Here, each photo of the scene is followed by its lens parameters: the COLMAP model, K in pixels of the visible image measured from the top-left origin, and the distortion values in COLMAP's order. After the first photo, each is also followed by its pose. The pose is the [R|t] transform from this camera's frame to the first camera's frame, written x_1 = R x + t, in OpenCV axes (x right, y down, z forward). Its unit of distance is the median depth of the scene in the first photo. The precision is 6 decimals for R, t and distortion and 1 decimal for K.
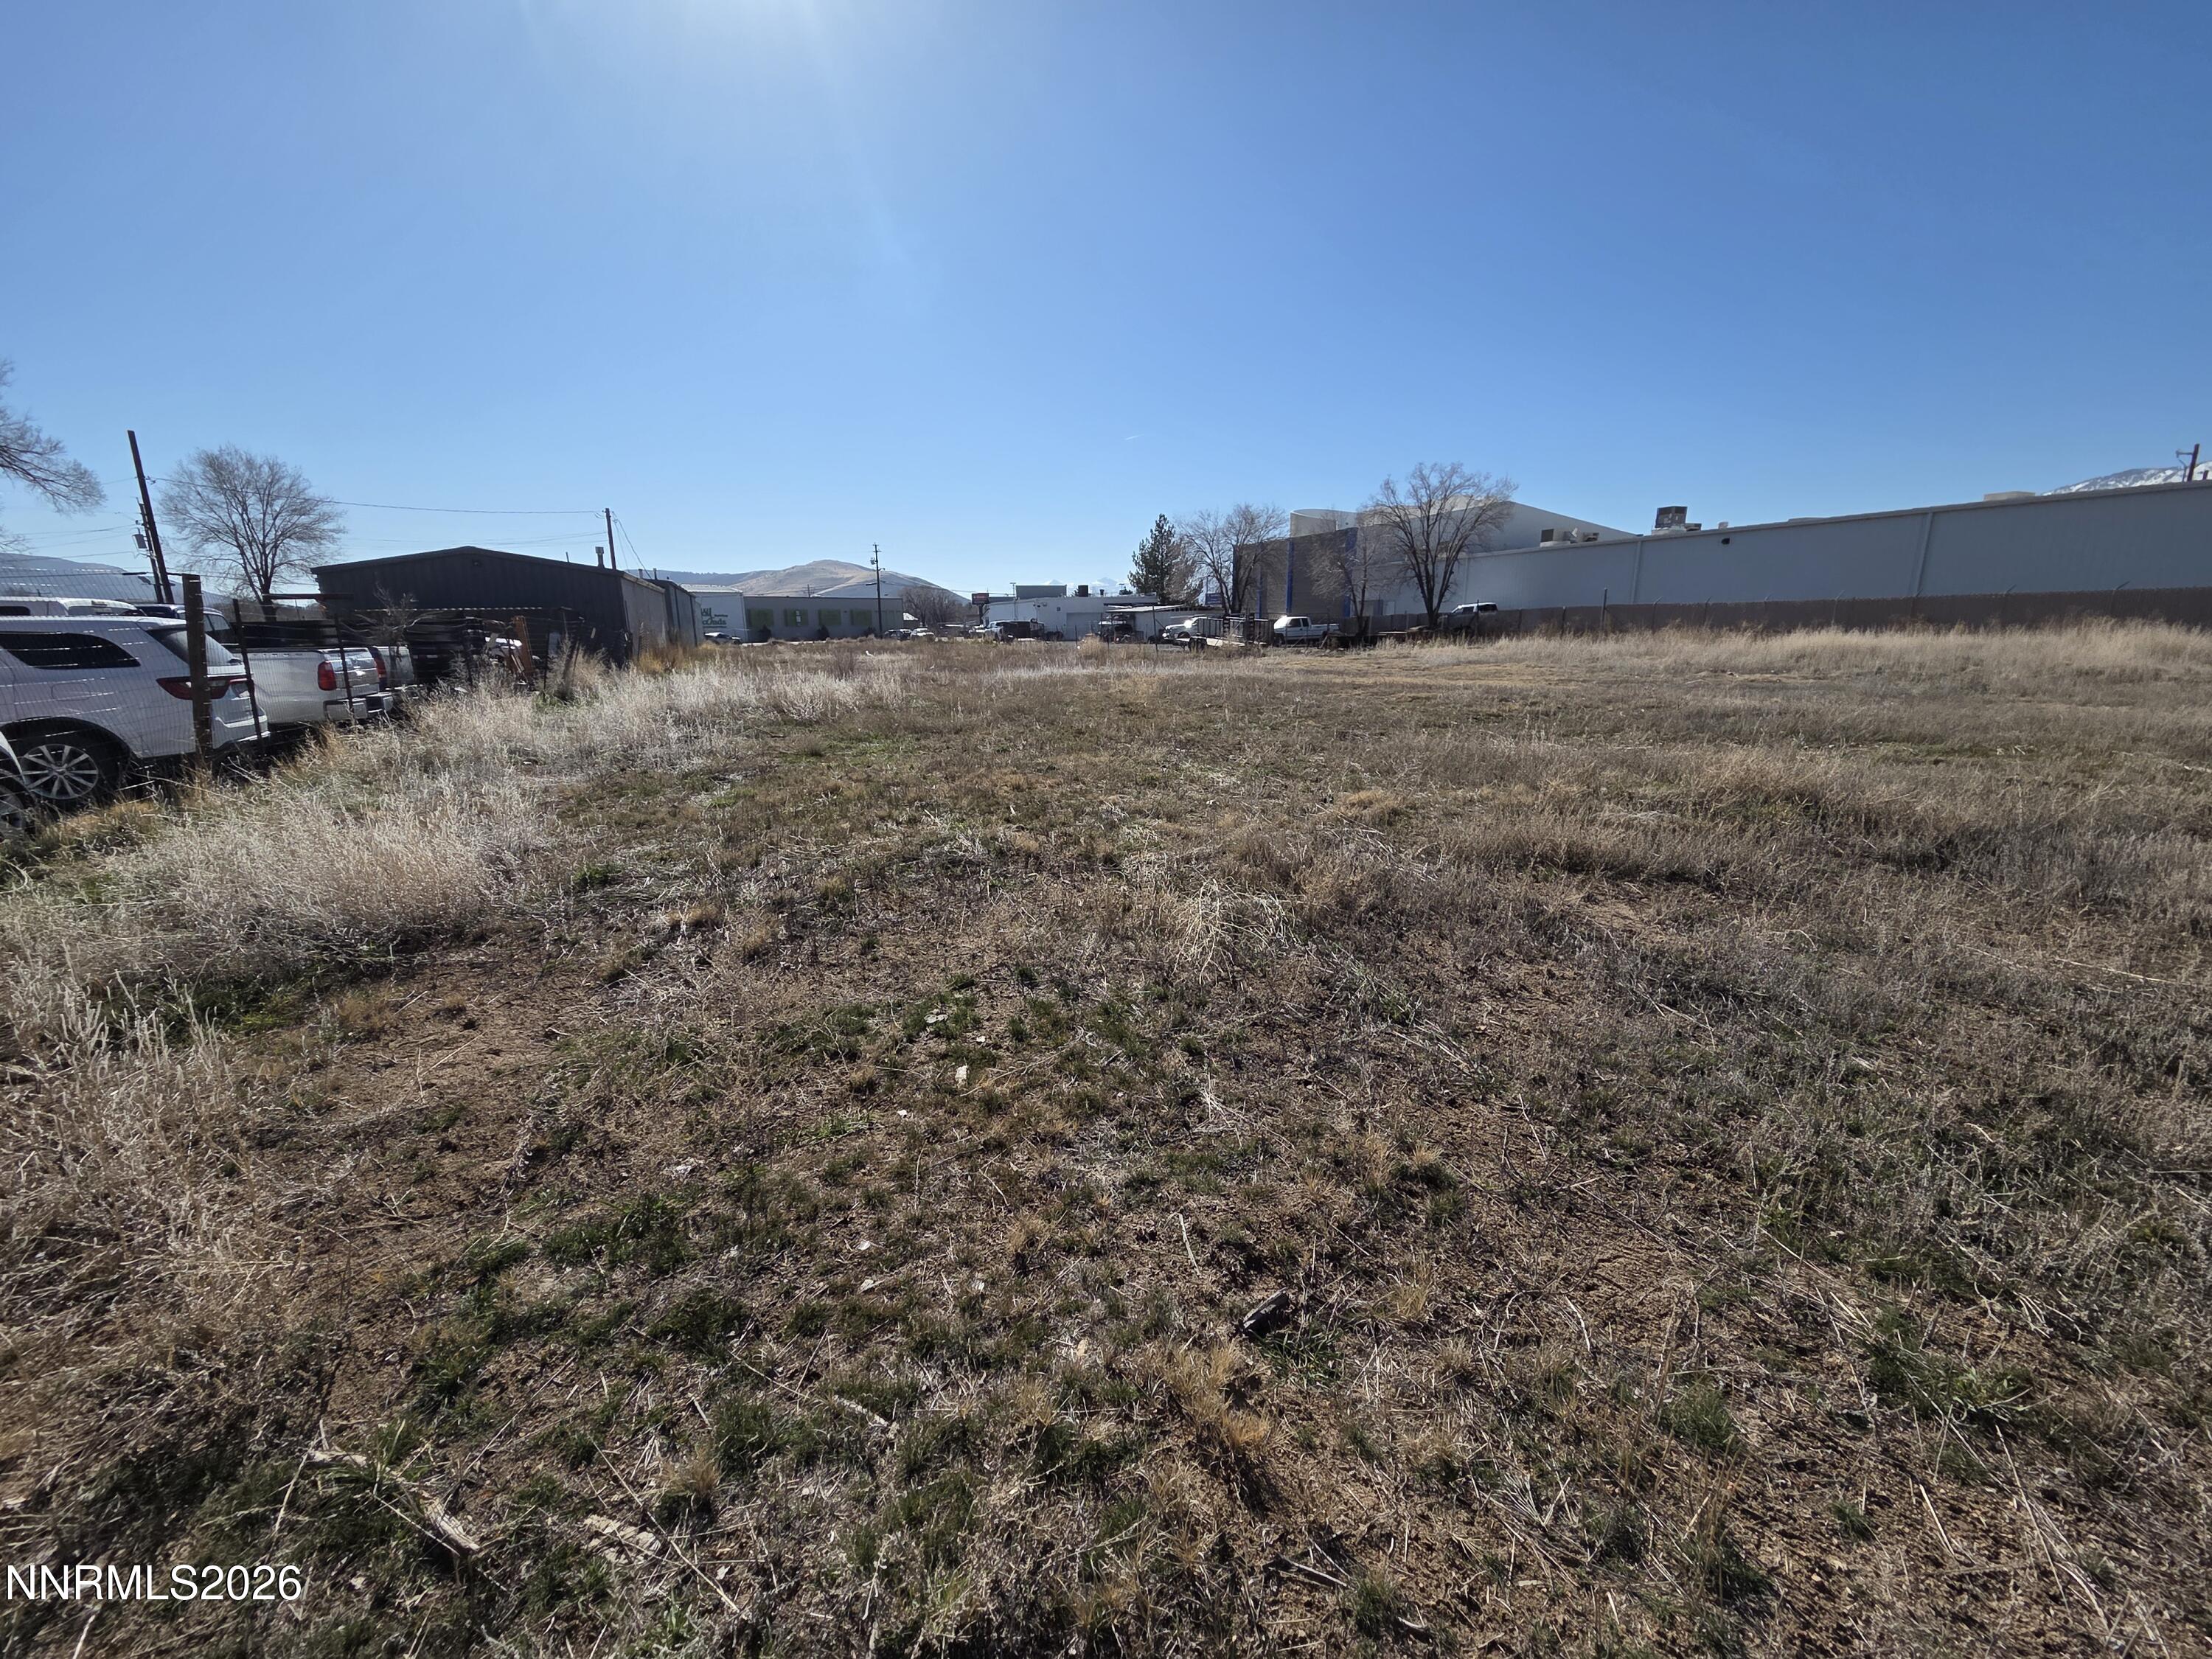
lens RADIAL K [[908.4, 0, 1104.4], [0, 908.4, 826.0], [0, 0, 1]] dist [0.003995, -0.000403]
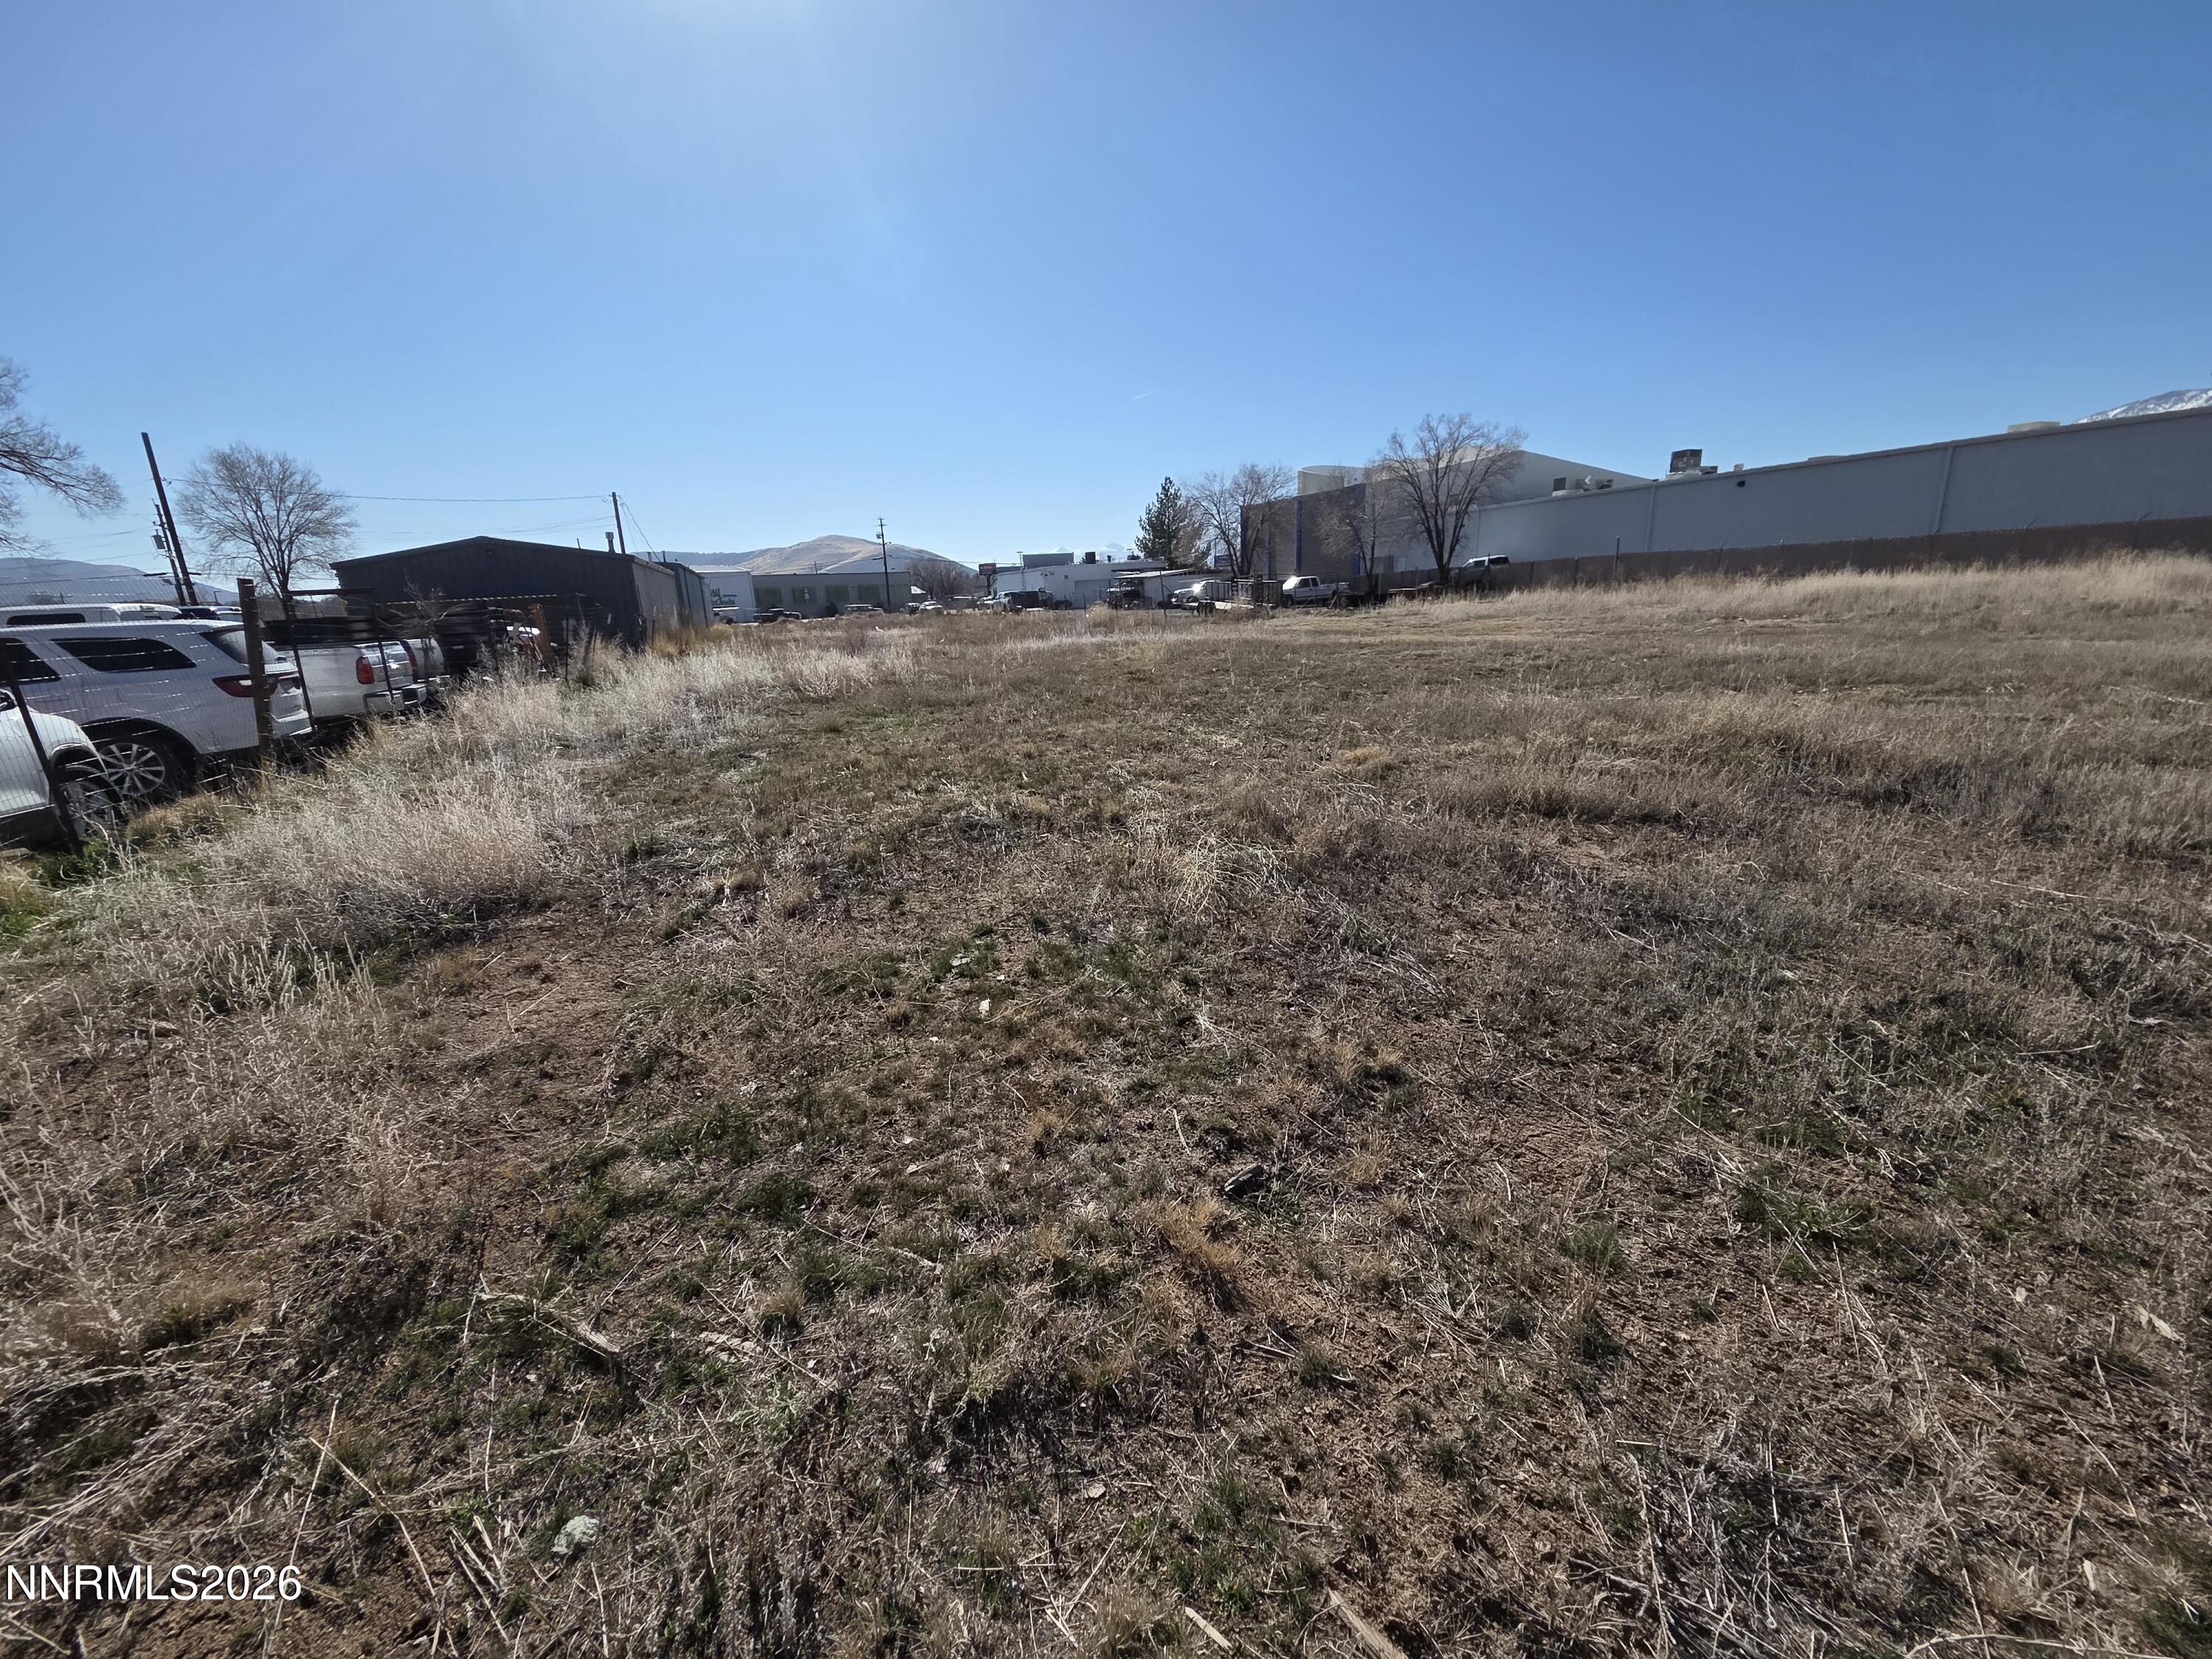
lens RADIAL K [[908.4, 0, 1104.9], [0, 908.4, 824.6], [0, 0, 1]] dist [0.003995, -0.000403]
pose [[0.999387, -0.030549, -0.017108, 0.017412], [0.031102, 0.998969, 0.033067, 0.012371], [0.016080, -0.033579, 0.999307, -0.109699]]
